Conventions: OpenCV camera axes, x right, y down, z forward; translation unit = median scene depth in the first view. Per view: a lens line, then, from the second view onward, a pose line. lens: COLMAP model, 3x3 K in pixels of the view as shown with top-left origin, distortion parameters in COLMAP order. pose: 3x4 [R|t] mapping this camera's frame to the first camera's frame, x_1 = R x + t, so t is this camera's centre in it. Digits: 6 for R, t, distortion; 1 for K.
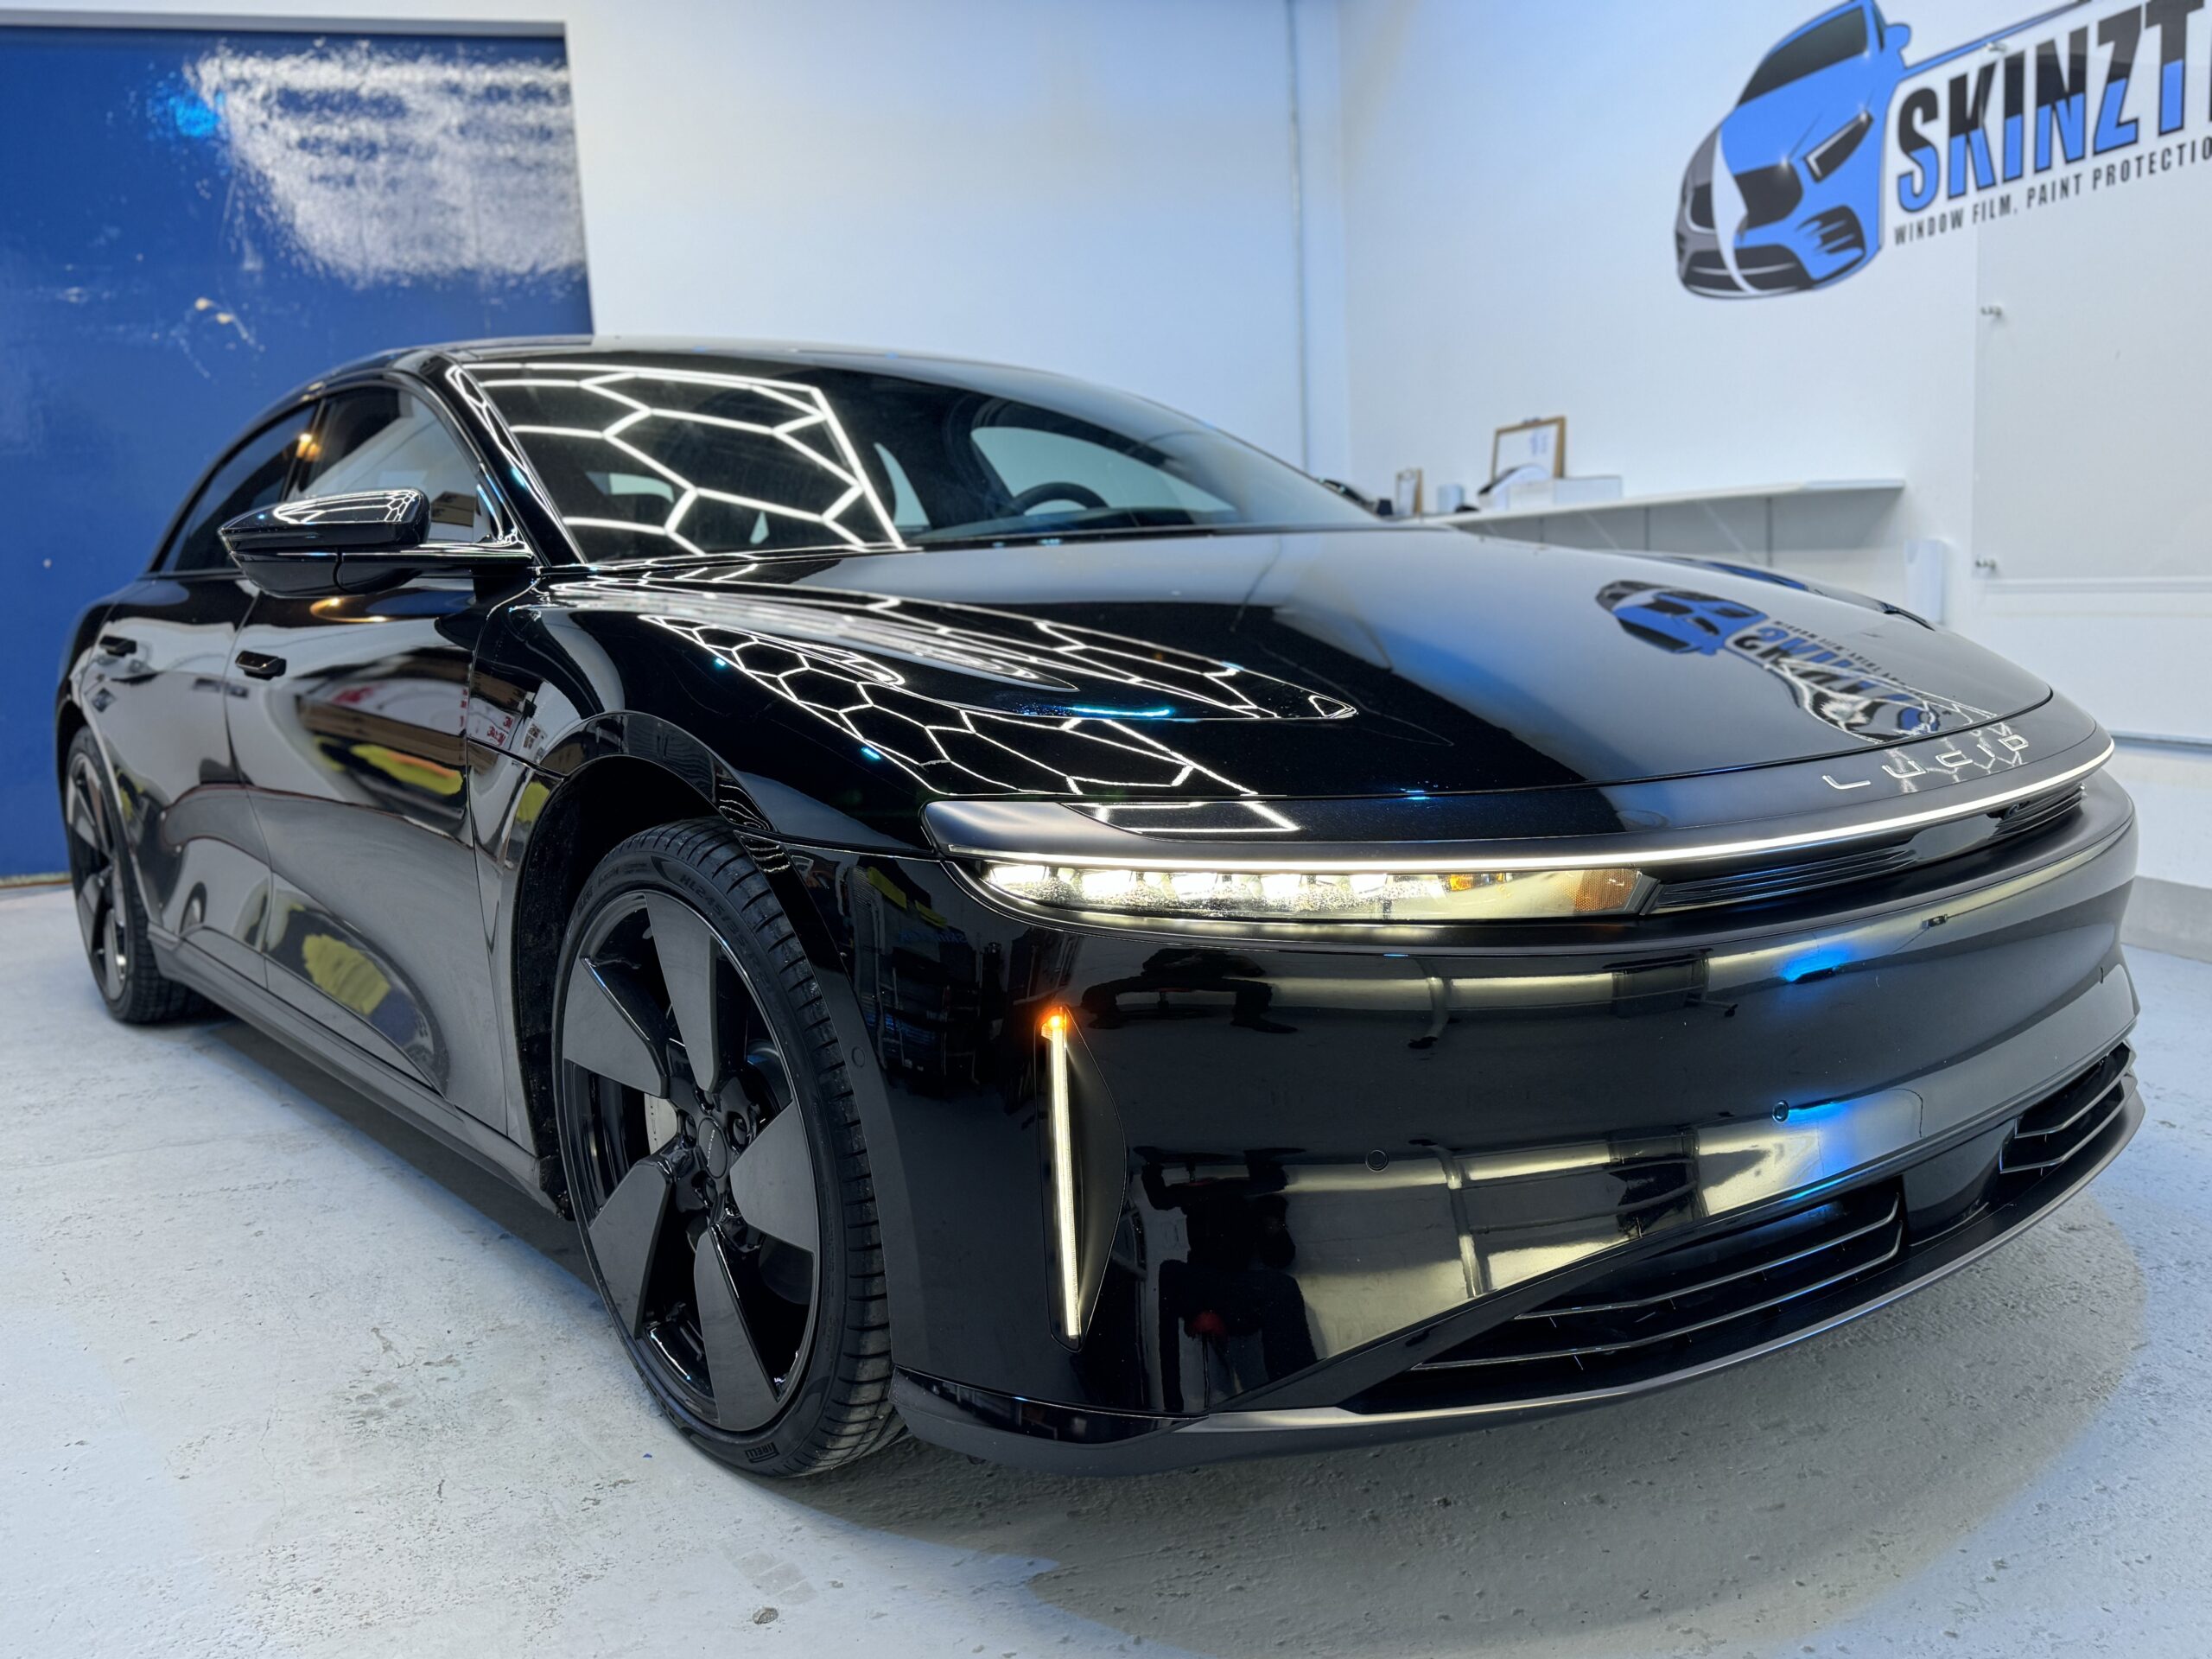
lens RADIAL K [[1851.1, 0, 1068.0], [0, 1851.1, 827.9], [0, 0, 1]] dist [0.013266, -0.009434]
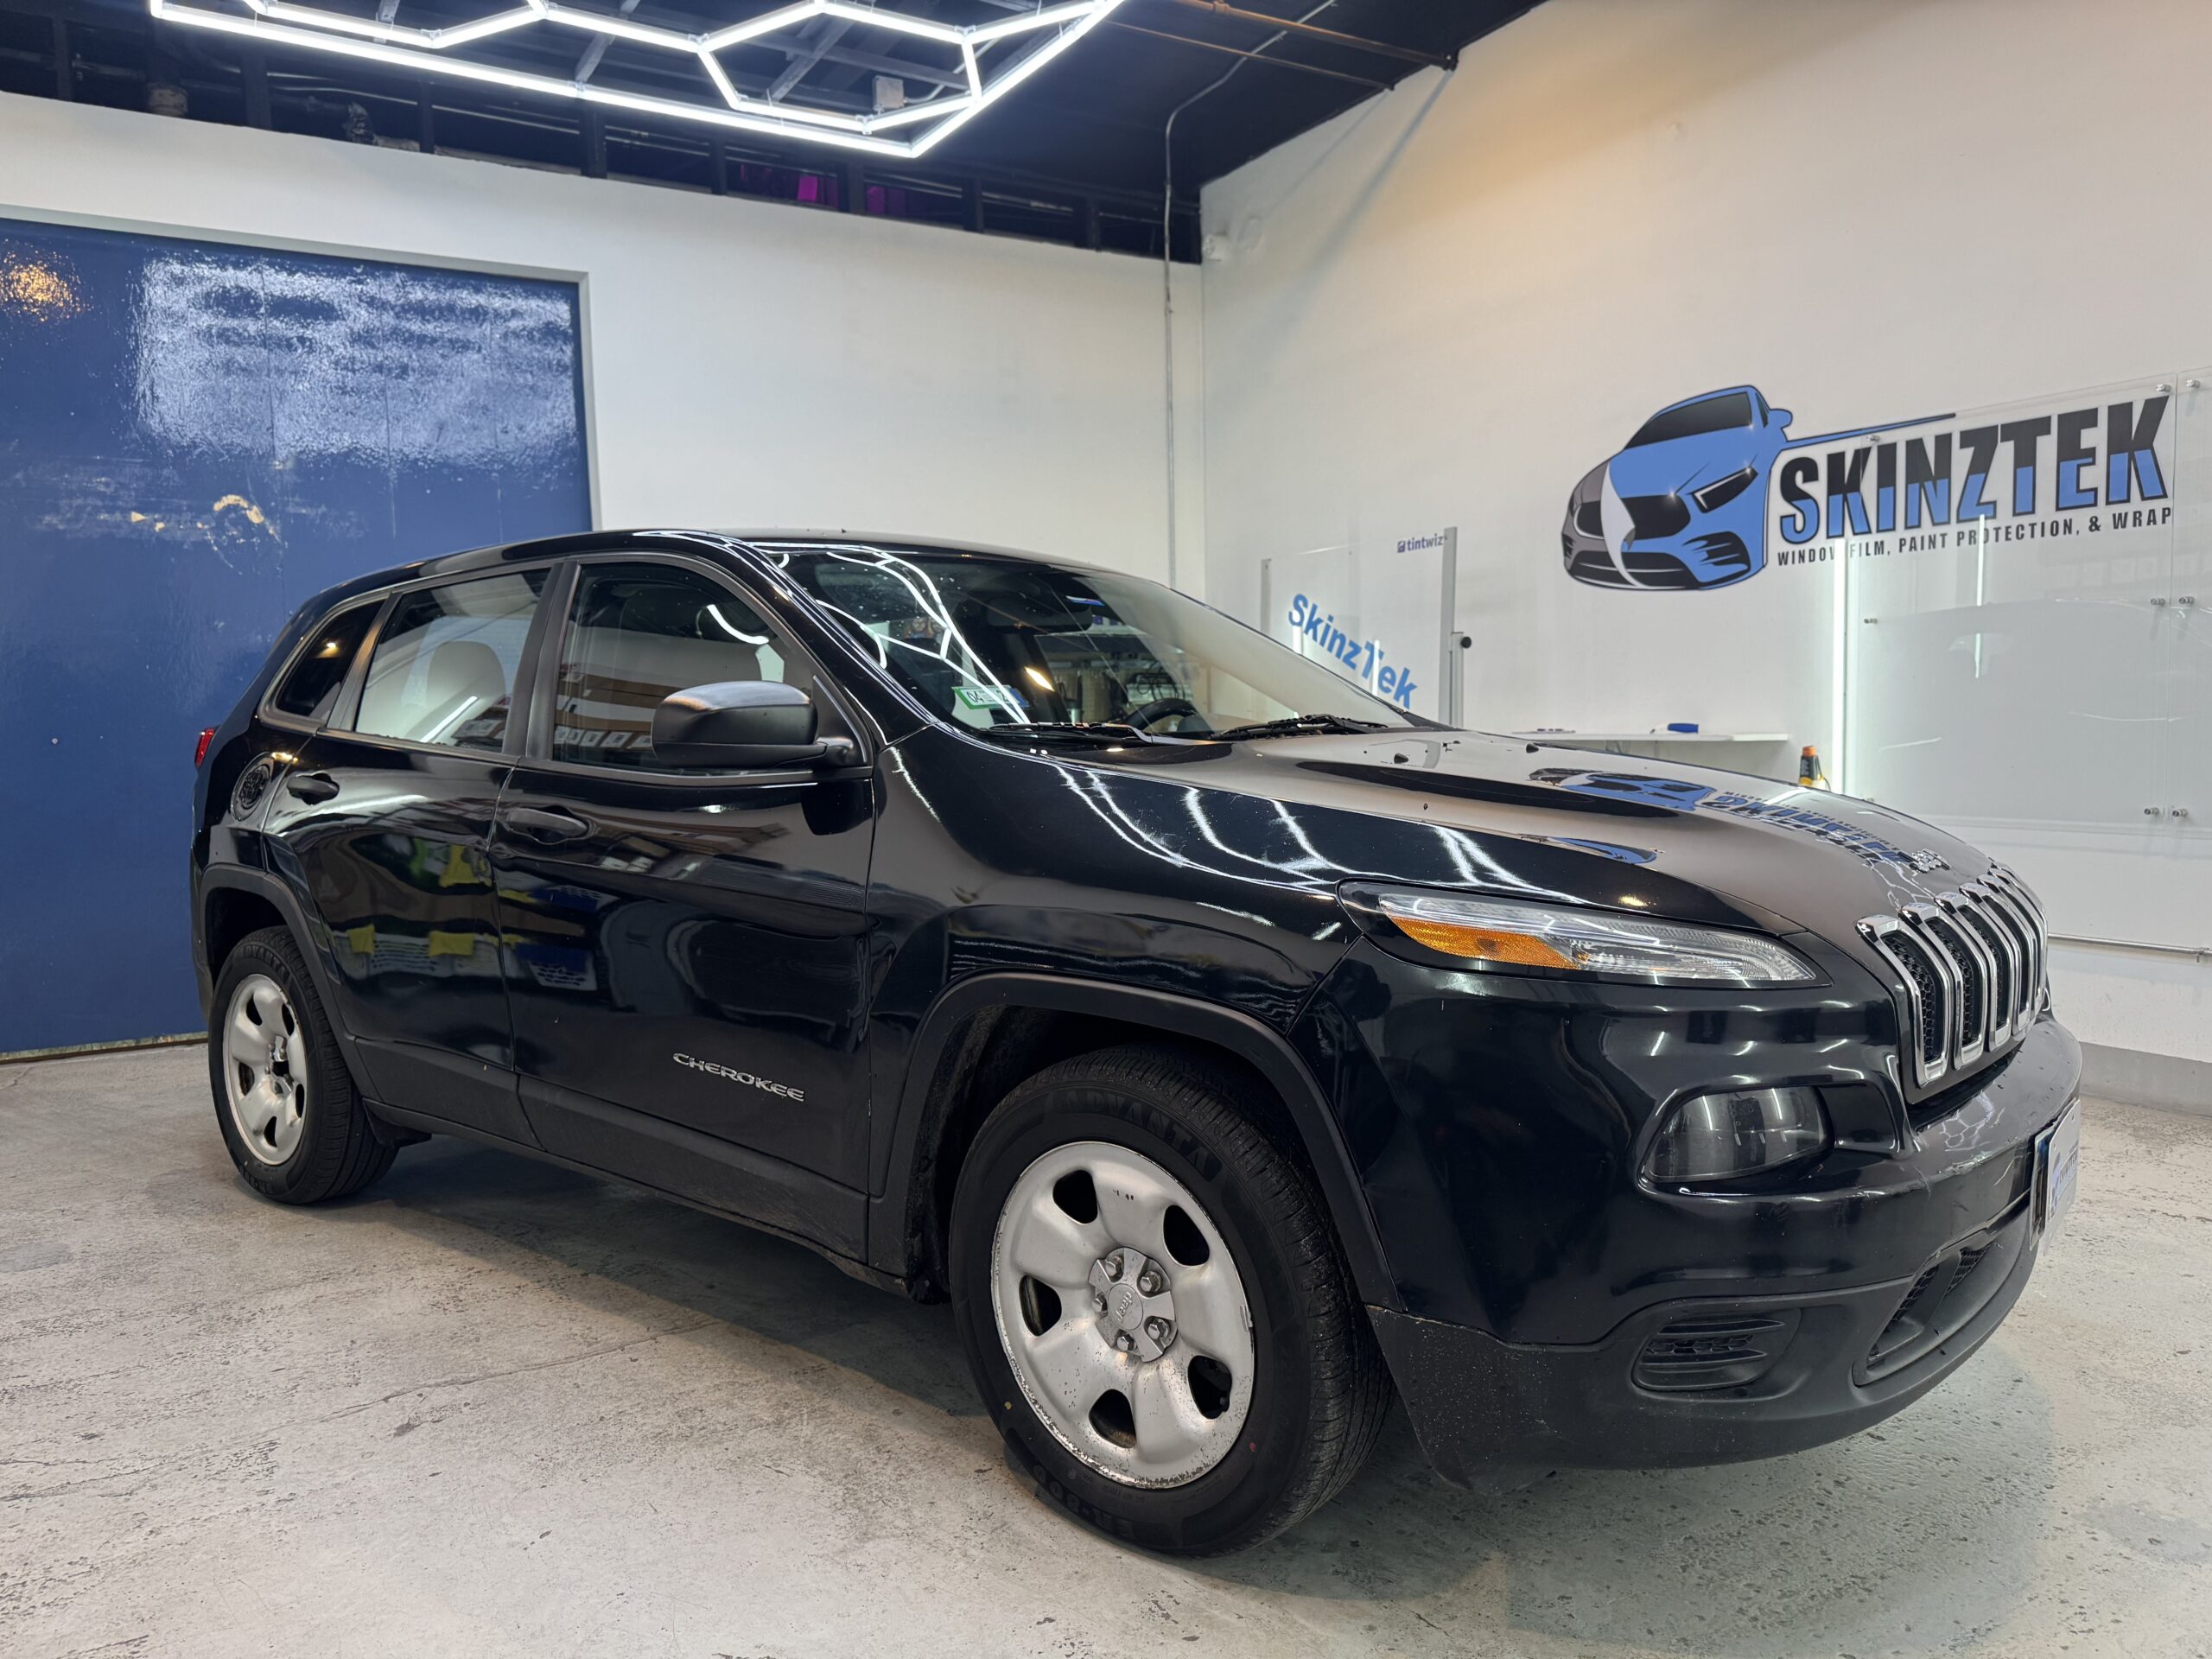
lens RADIAL K [[1629.3, 0, 1082.1], [0, 1629.3, 835.6], [0, 0, 1]] dist [-0.005126, -0.002755]
pose [[0.960794, 0.010528, 0.277064, -0.374700], [0.010563, 0.997163, -0.074523, -0.031517], [-0.277063, 0.074528, 0.957957, 0.008844]]
